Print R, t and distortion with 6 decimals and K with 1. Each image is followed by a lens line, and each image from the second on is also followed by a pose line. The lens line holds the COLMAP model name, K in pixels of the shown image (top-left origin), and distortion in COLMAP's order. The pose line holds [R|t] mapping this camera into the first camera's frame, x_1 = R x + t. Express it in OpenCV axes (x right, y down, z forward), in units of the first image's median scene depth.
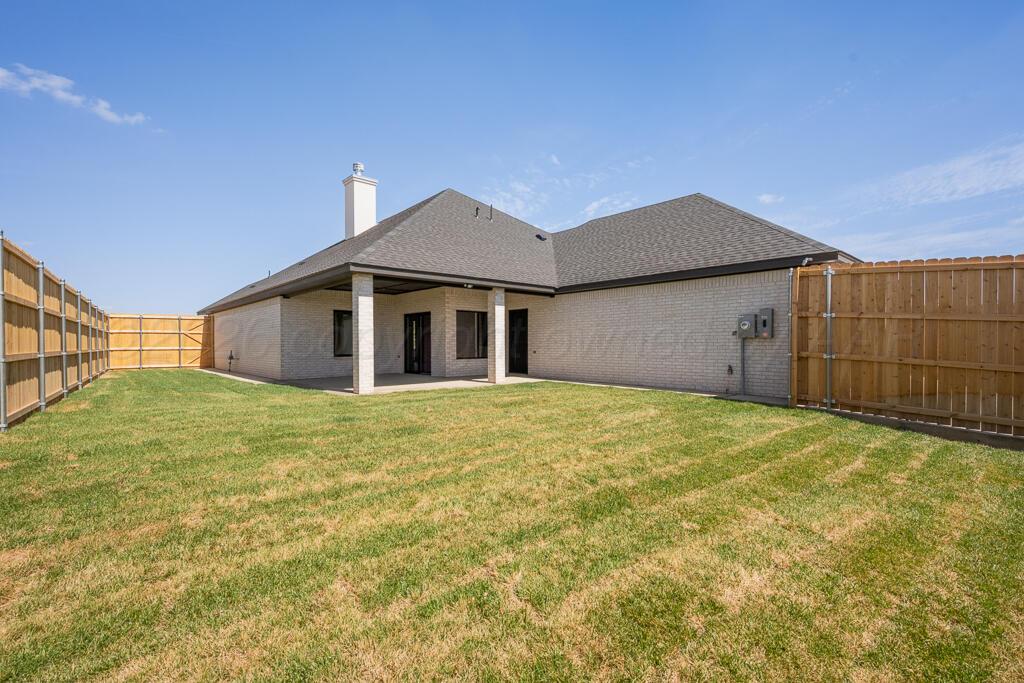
lens RADIAL K [[474.4, 0, 510.9], [0, 474.4, 349.6], [0, 0, 1]] dist [-0.000335, -0.022188]
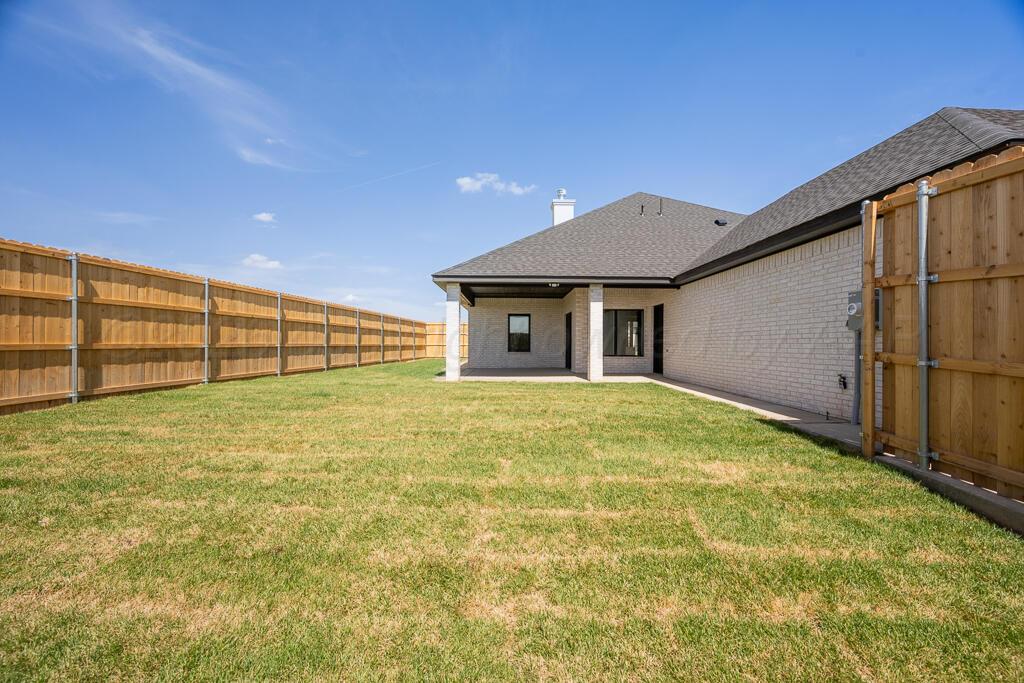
lens RADIAL K [[407.3, 0, 512.0], [0, 407.3, 341.5], [0, 0, 1]] dist [0.000056, -0.000025]
pose [[0.743869, 0.001895, -0.668323, 0.381941], [-0.013940, 0.999822, -0.012681, 0.002223], [0.668180, 0.018749, 0.743763, 0.236935]]
